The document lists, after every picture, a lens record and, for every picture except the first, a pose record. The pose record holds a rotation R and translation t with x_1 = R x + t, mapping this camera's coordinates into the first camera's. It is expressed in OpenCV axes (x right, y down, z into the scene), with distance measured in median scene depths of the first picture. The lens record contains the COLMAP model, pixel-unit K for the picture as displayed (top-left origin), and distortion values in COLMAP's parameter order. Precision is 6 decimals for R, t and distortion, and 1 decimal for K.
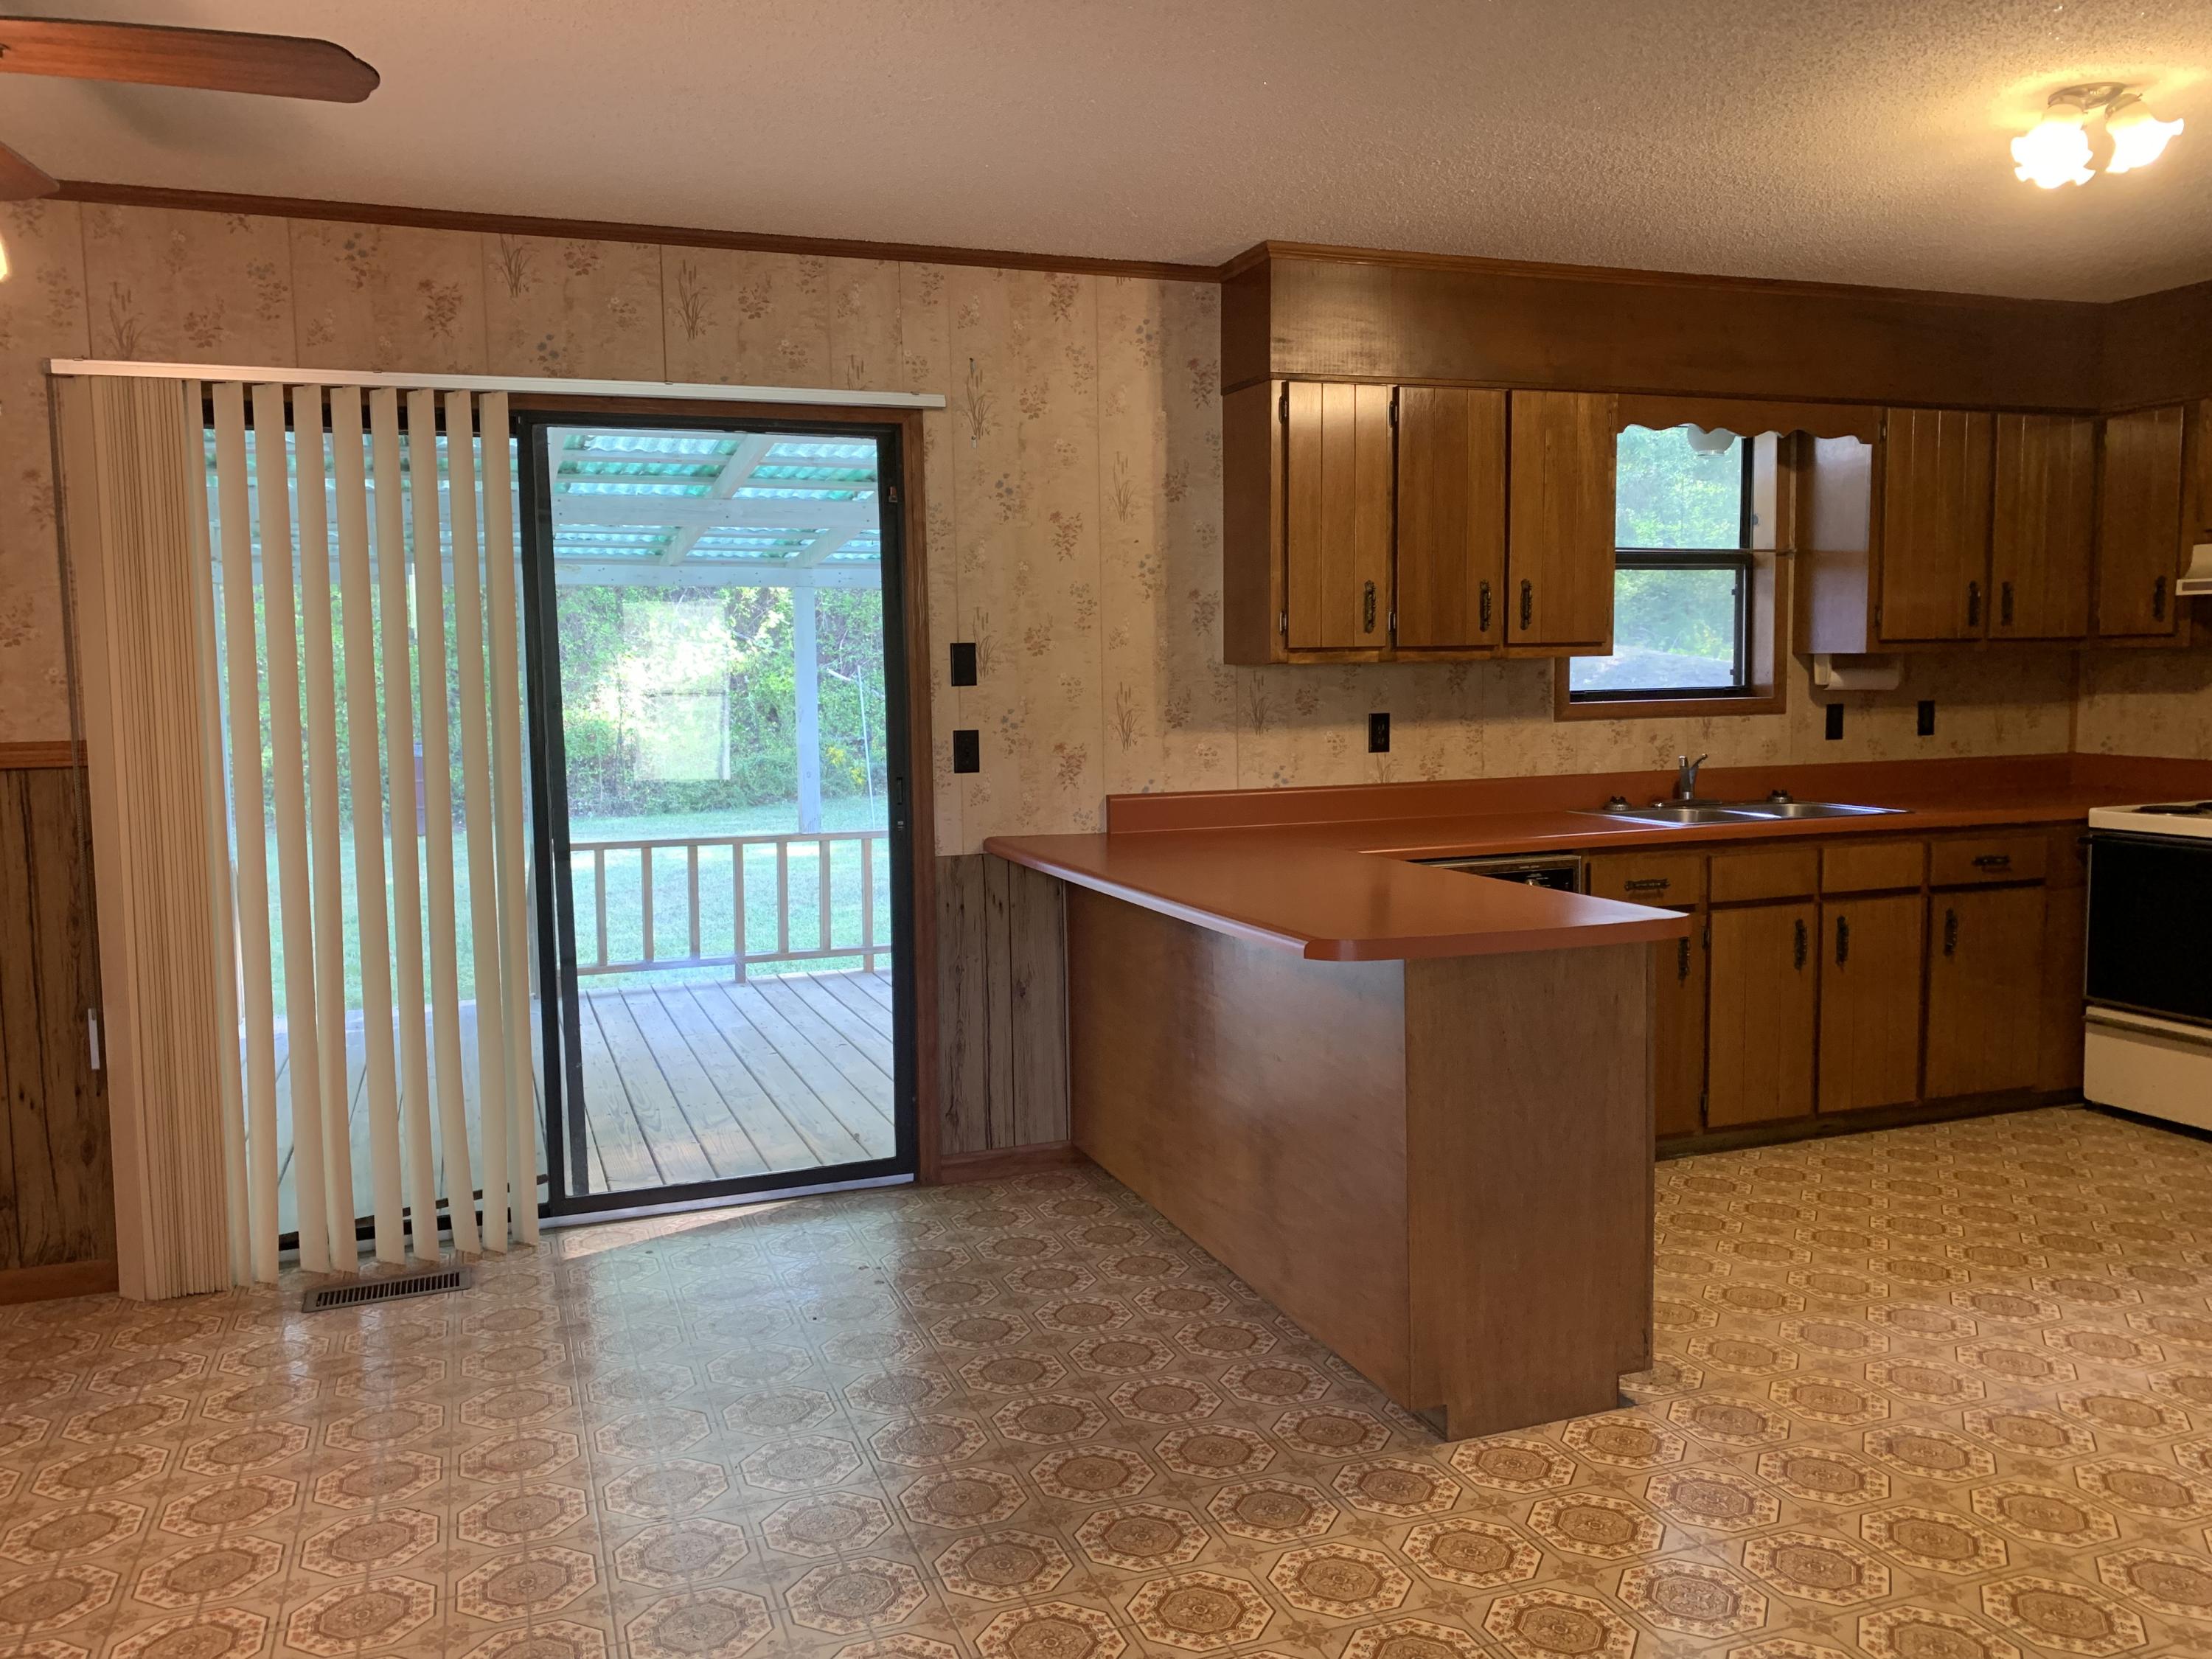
lens RADIAL K [[1710.5, 0, 1100.1], [0, 1710.5, 826.2], [0, 0, 1]] dist [0.066664, -0.052066]
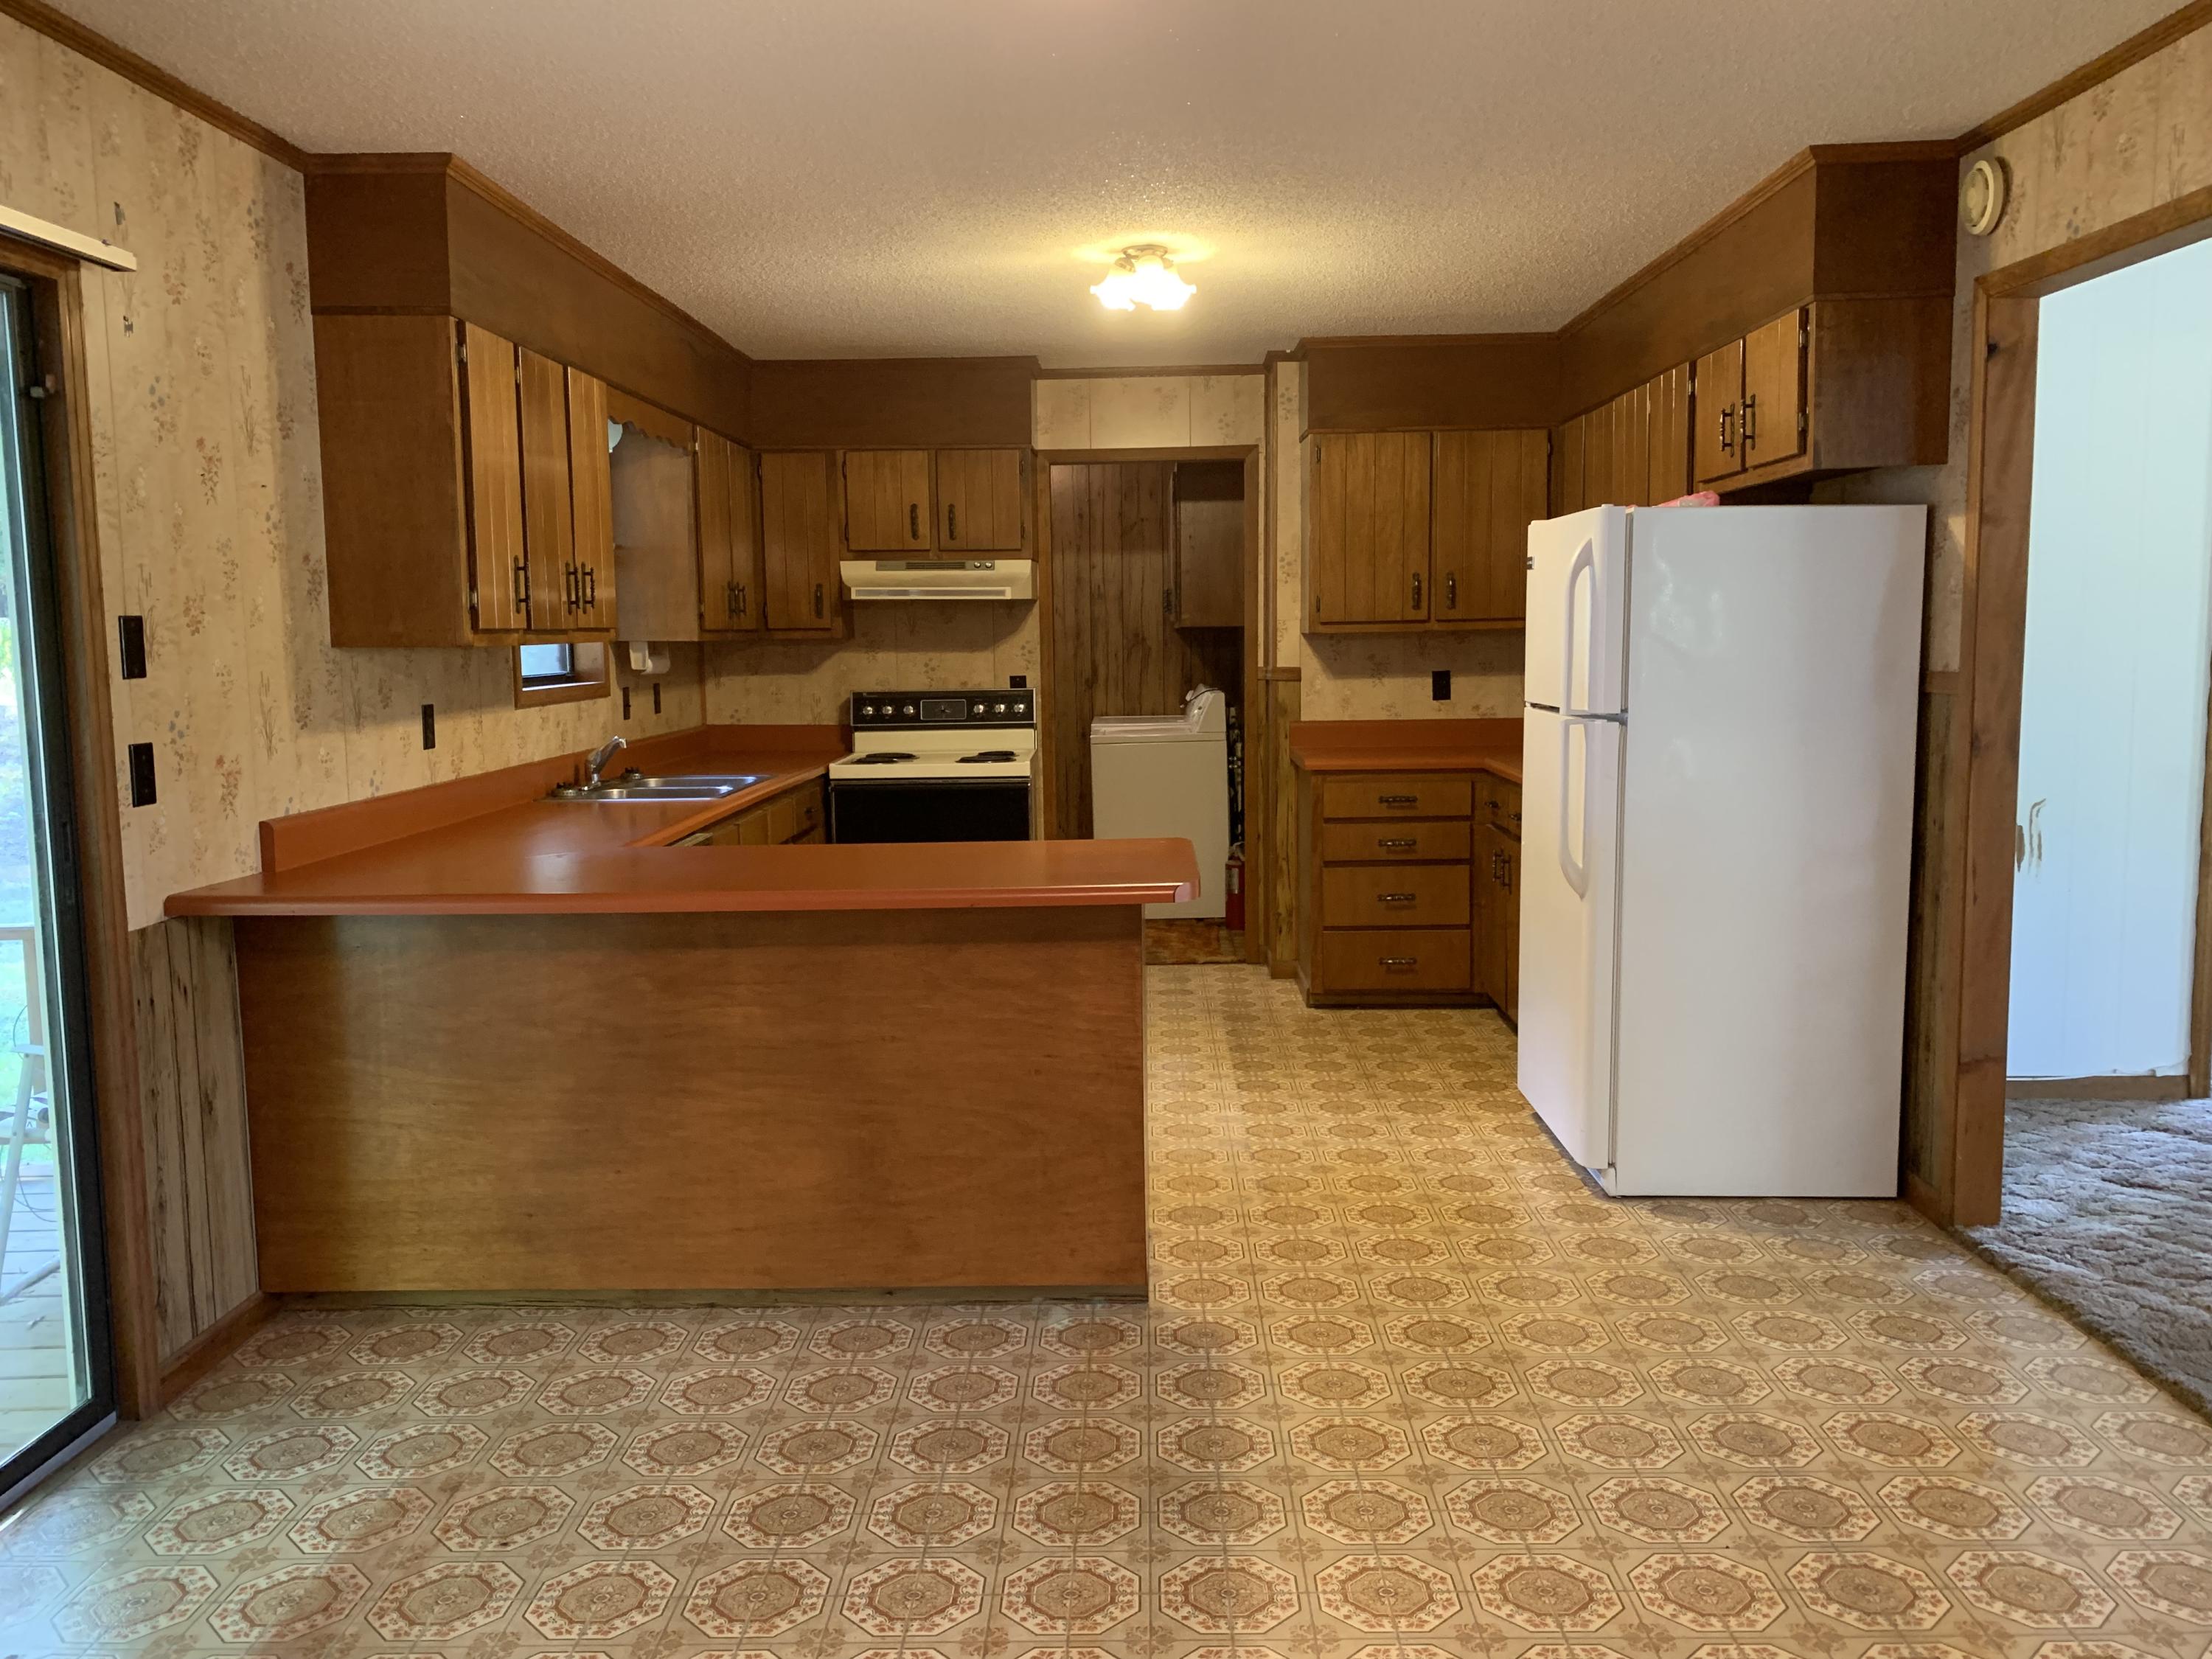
lens RADIAL K [[1710.5, 0, 1113.4], [0, 1710.5, 814.4], [0, 0, 1]] dist [0.066664, -0.052066]
pose [[0.369277, -0.091065, 0.924847, -0.618584], [0.098188, 0.993440, 0.058614, -0.032005], [-0.924118, 0.069164, 0.375796, 0.402544]]
